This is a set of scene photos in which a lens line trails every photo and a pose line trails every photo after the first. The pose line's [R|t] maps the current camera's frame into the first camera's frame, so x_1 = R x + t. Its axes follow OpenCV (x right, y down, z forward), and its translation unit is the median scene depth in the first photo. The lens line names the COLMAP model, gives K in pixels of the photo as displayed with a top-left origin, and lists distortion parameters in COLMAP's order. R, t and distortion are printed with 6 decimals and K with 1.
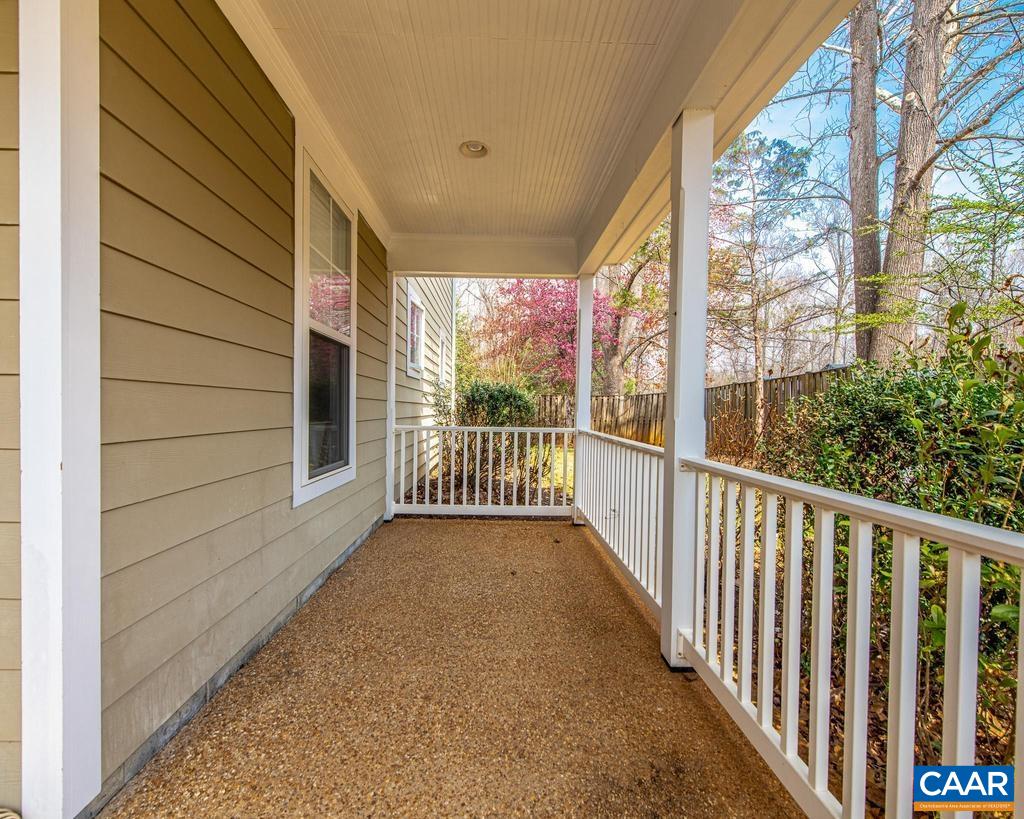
lens RADIAL K [[480.3, 0, 509.1], [0, 480.3, 414.1], [0, 0, 1]] dist [0.016287, -0.005717]
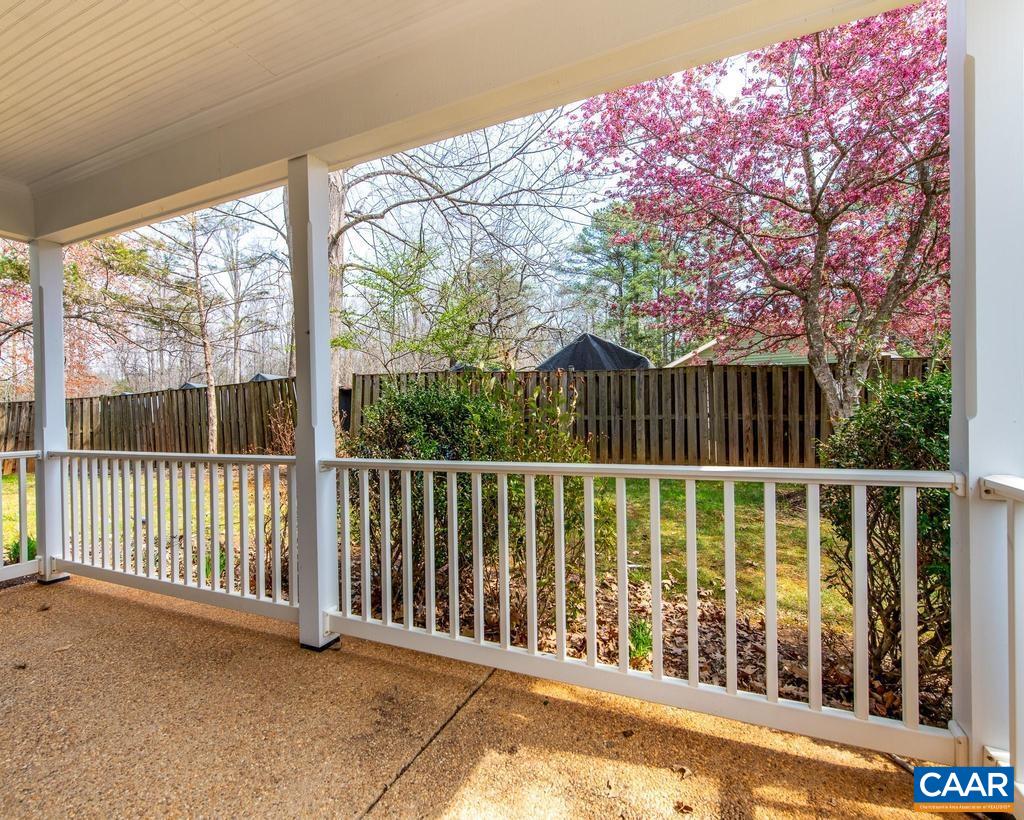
lens RADIAL K [[480.3, 0, 506.3], [0, 480.3, 411.5], [0, 0, 1]] dist [0.016287, -0.005717]
pose [[0.434688, -0.021821, 0.900316, -0.304772], [0.037744, 0.999269, 0.005996, -0.009339], [-0.899790, 0.031375, 0.435195, 0.068633]]
